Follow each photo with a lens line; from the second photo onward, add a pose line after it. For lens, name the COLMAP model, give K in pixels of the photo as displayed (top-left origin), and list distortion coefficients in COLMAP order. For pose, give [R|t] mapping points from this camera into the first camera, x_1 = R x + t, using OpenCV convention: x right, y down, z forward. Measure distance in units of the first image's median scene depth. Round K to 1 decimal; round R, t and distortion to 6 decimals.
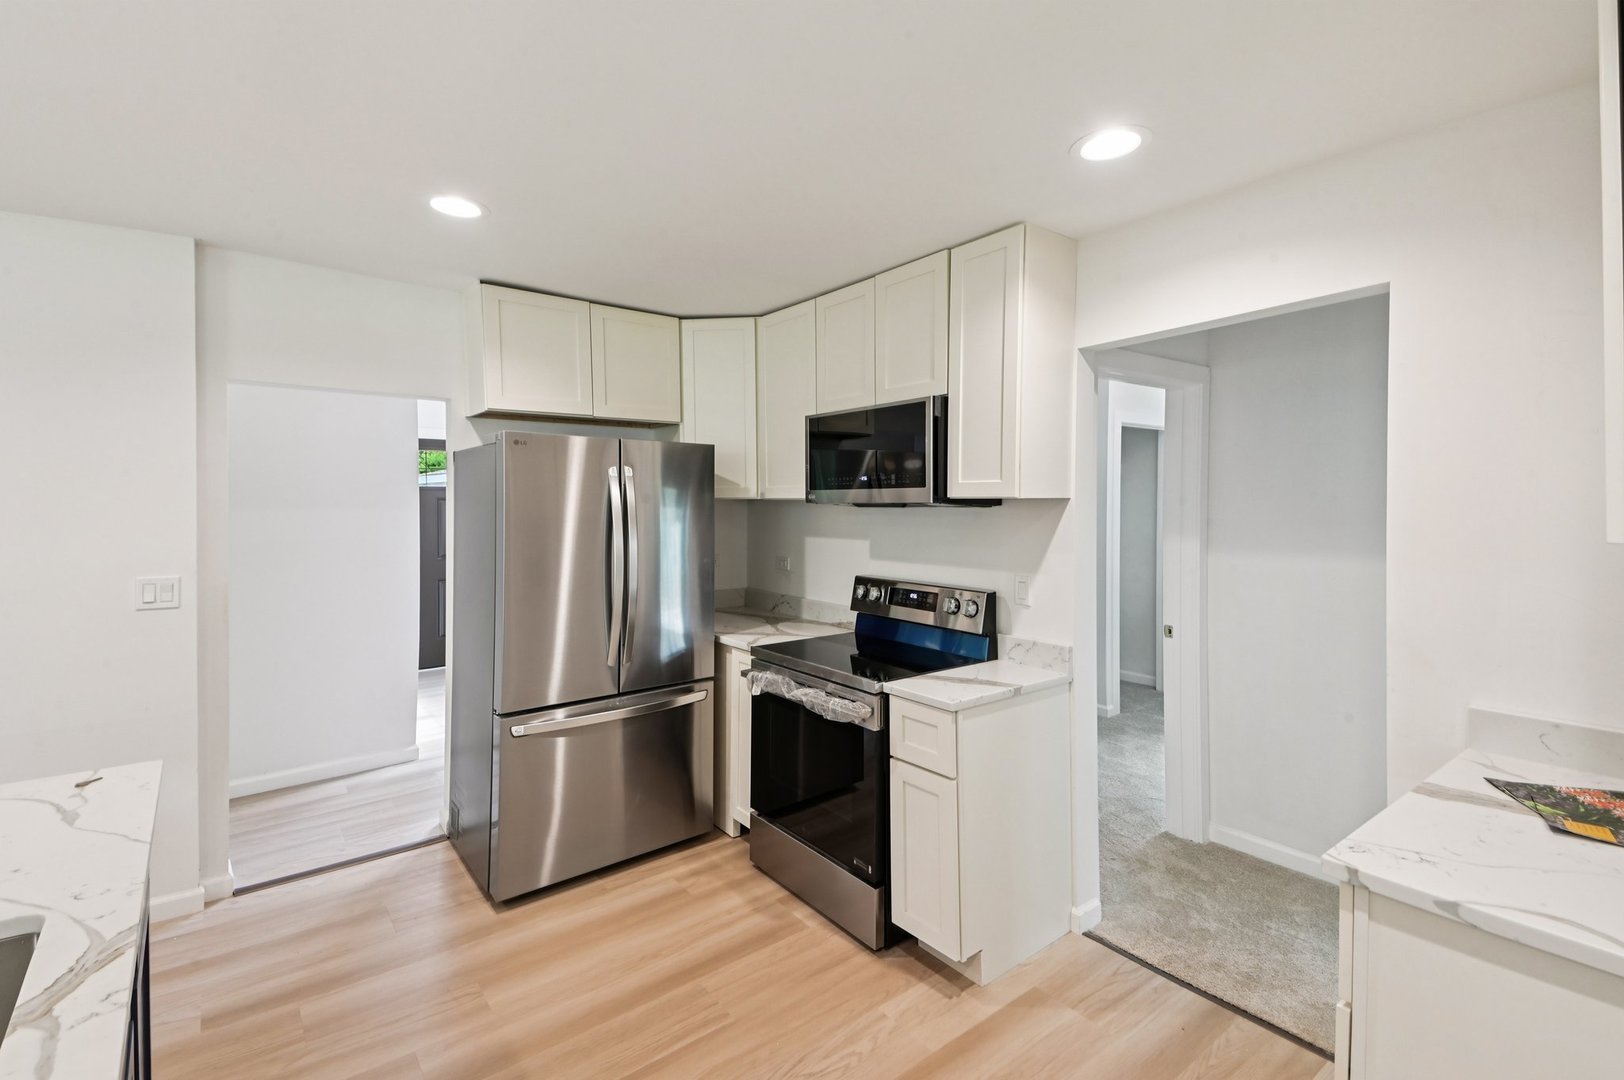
lens RADIAL K [[712.9, 0, 798.1], [0, 712.9, 510.0], [0, 0, 1]] dist [0.131210, -0.072603]
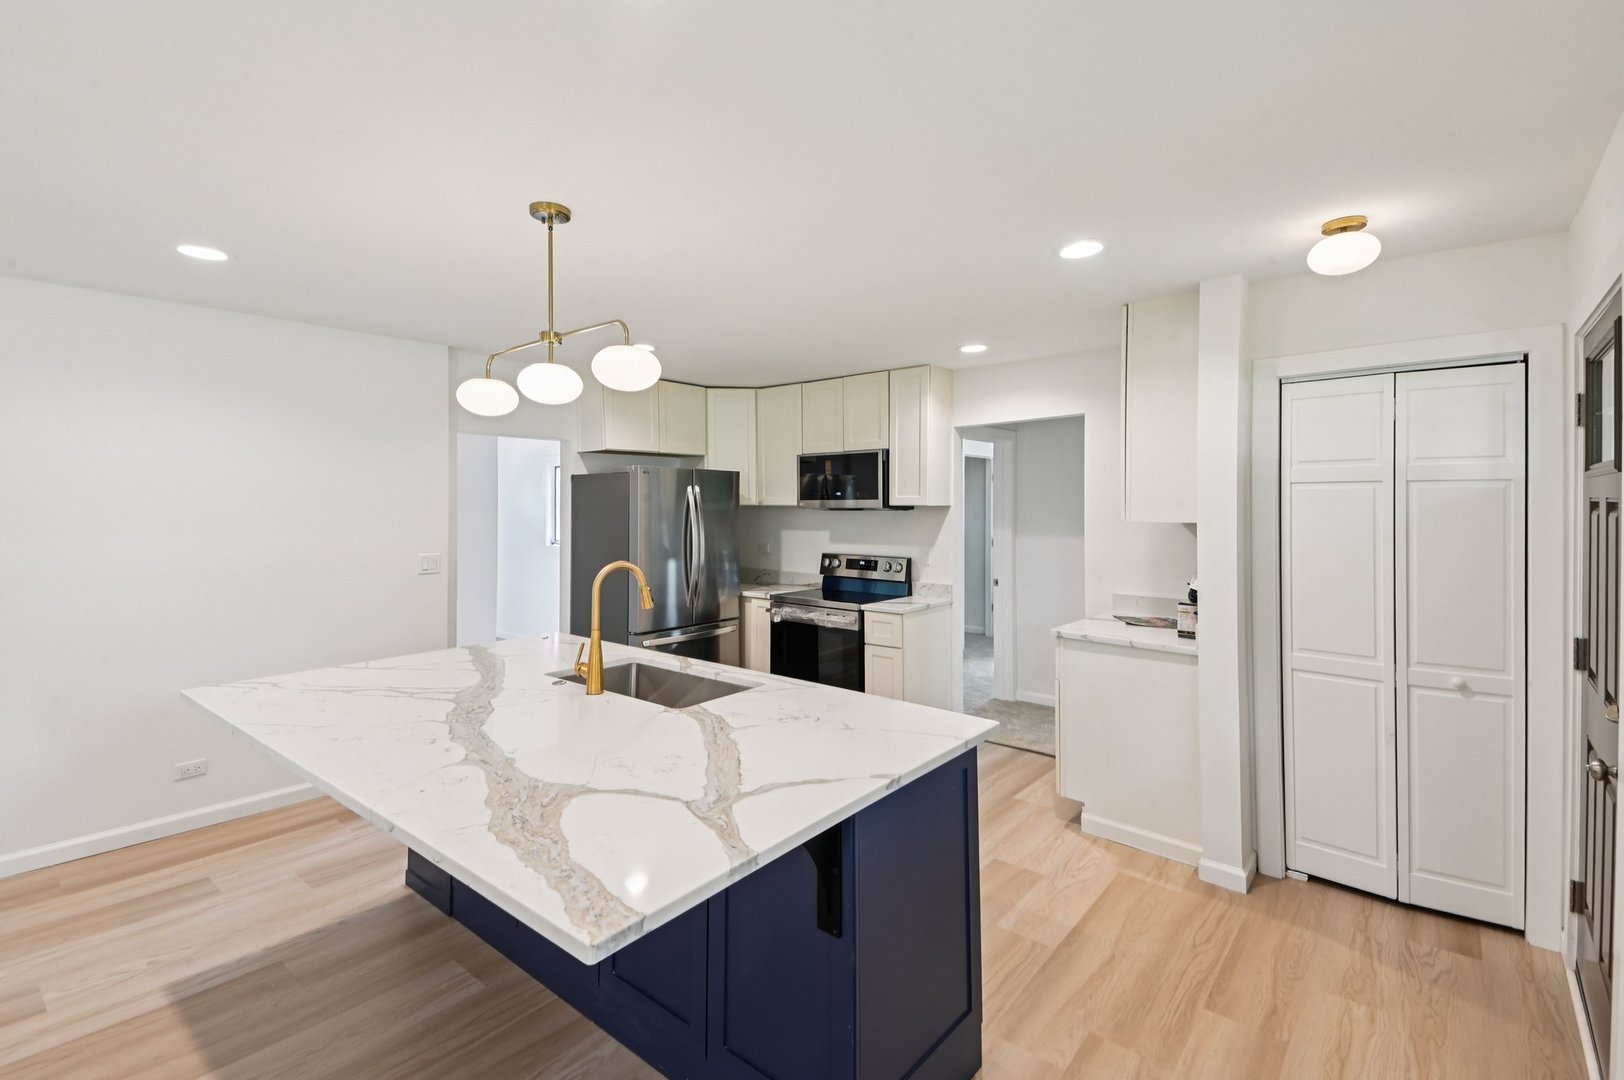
lens RADIAL K [[723.2, 0, 801.7], [0, 723.2, 503.4], [0, 0, 1]] dist [0.100493, -0.054293]
pose [[0.976129, 0.000034, 0.217194, -0.383526], [0.003125, 0.999894, -0.014203, 0.003548], [-0.217171, 0.014543, 0.976025, -0.701139]]
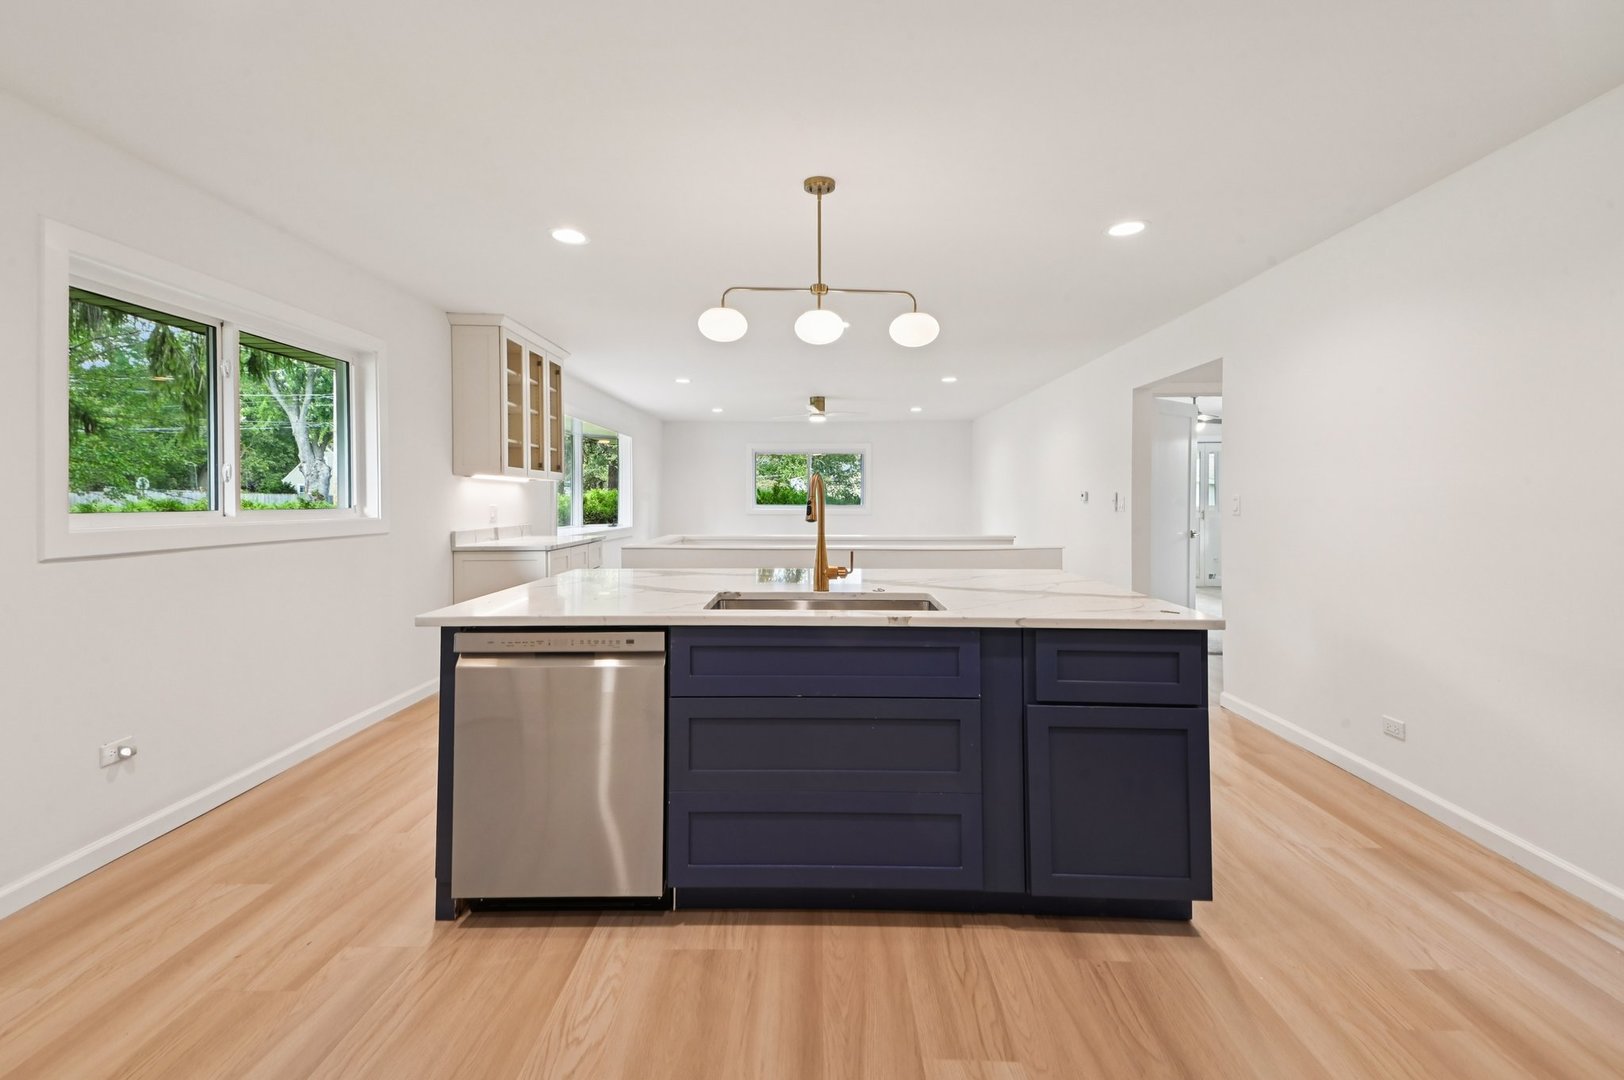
lens RADIAL K [[723.2, 0, 801.7], [0, 723.2, 503.4], [0, 0, 1]] dist [0.100493, -0.054293]
pose [[-0.630336, 0.003714, -0.776313, 0.311378], [-0.014667, 0.999753, 0.016692, 0.083760], [0.776184, 0.021908, -0.630126, 0.762894]]
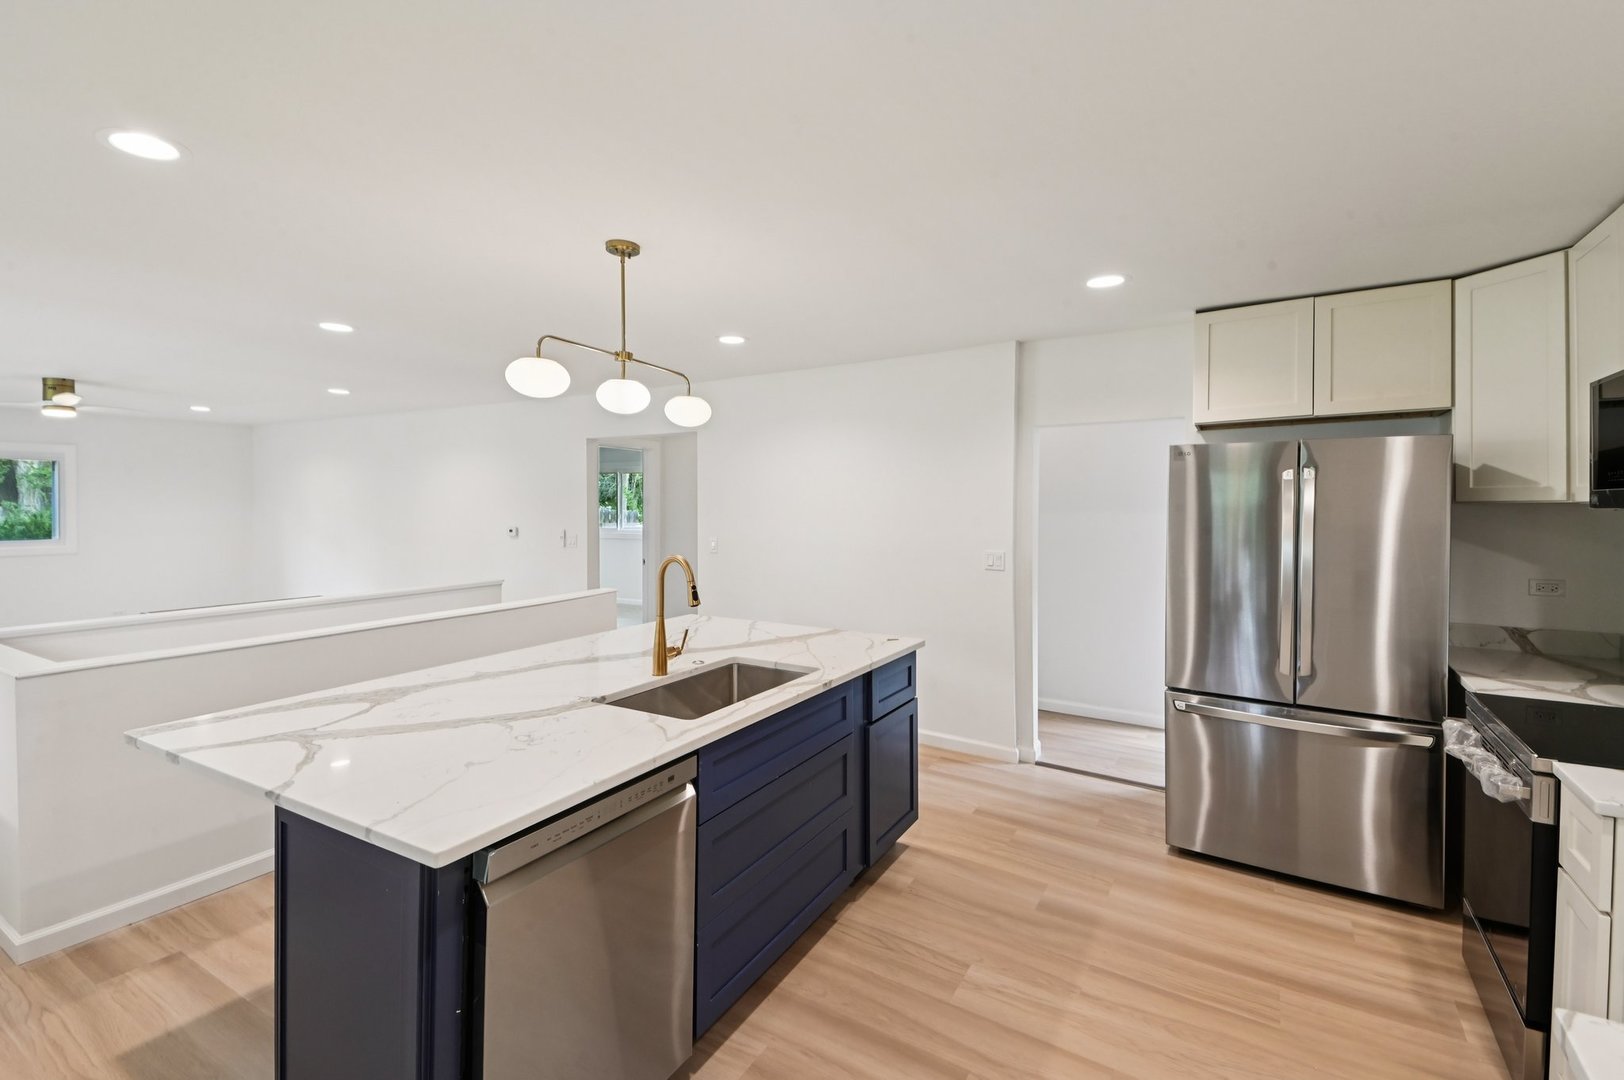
lens RADIAL K [[723.2, 0, 801.7], [0, 723.2, 503.4], [0, 0, 1]] dist [0.100493, -0.054293]
pose [[0.350193, 0.002001, -0.936675, 0.492291], [-0.013312, 0.999907, -0.002841, -0.002998], [0.936583, 0.013464, 0.350187, 0.032197]]
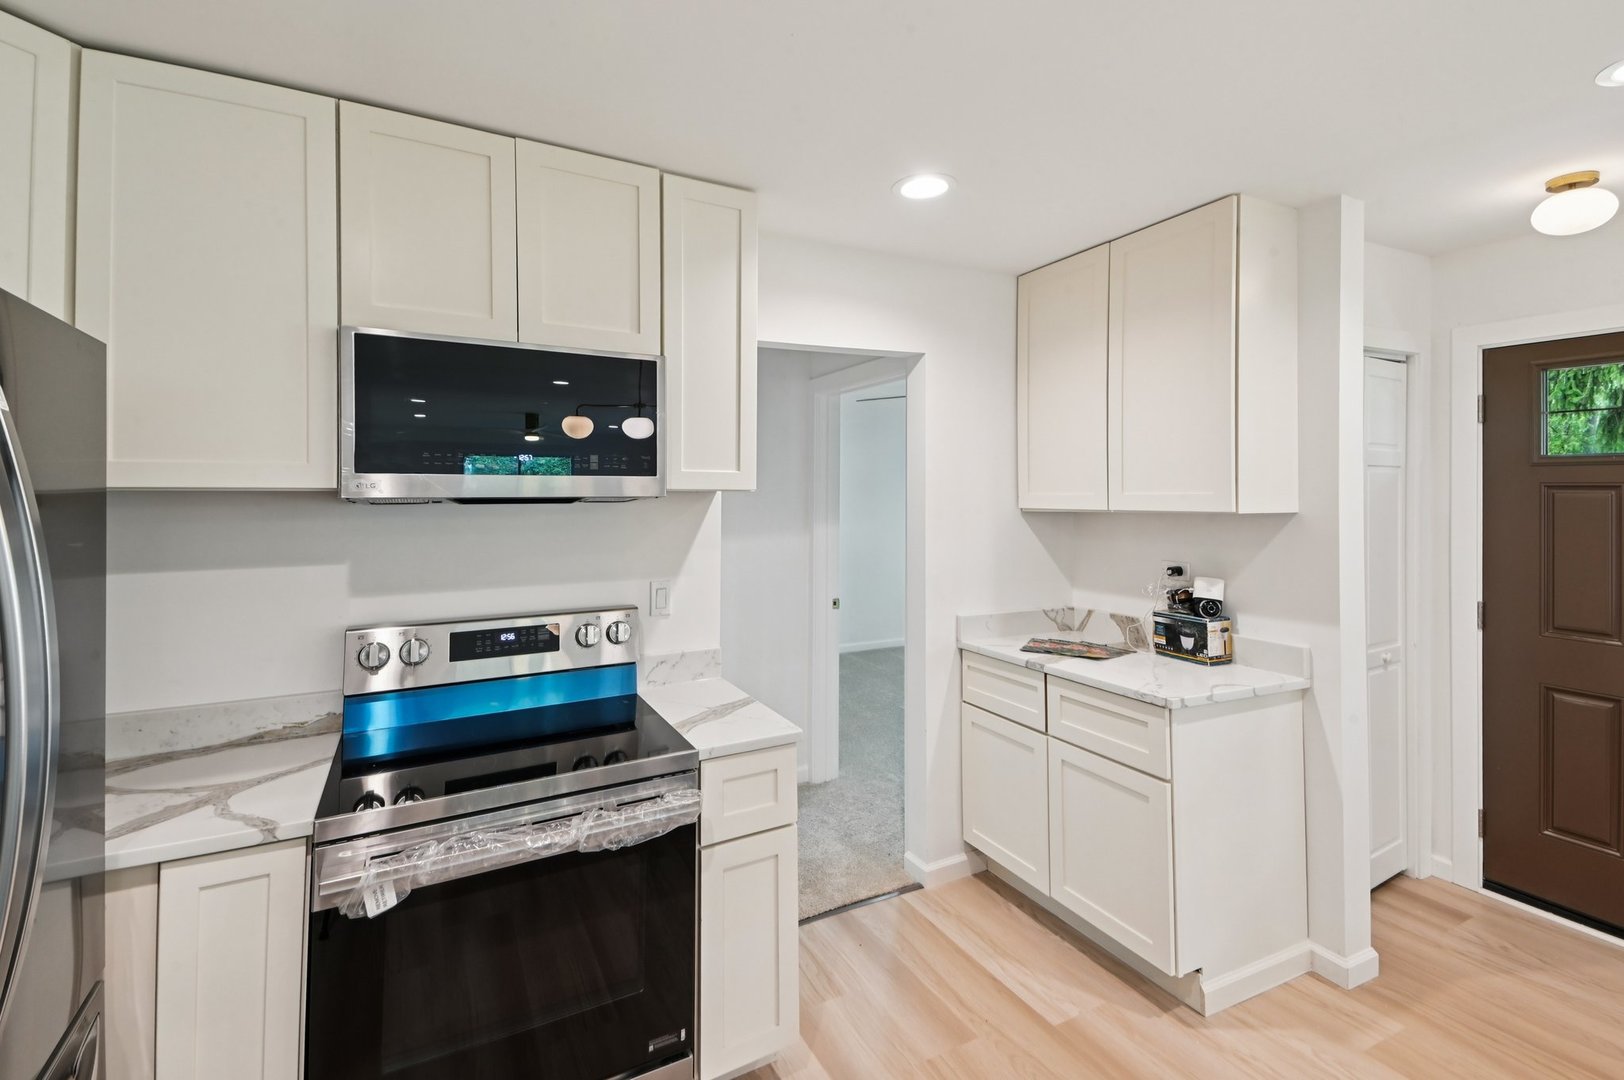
lens RADIAL K [[739.9, 0, 807.8], [0, 739.9, 480.4], [0, 0, 1]] dist [0.093256, -0.042168]
pose [[0.173782, 0.018171, 0.984617, -0.525597], [0.014119, 0.999681, -0.020941, -0.007170], [-0.984683, 0.017541, 0.173470, 0.665025]]
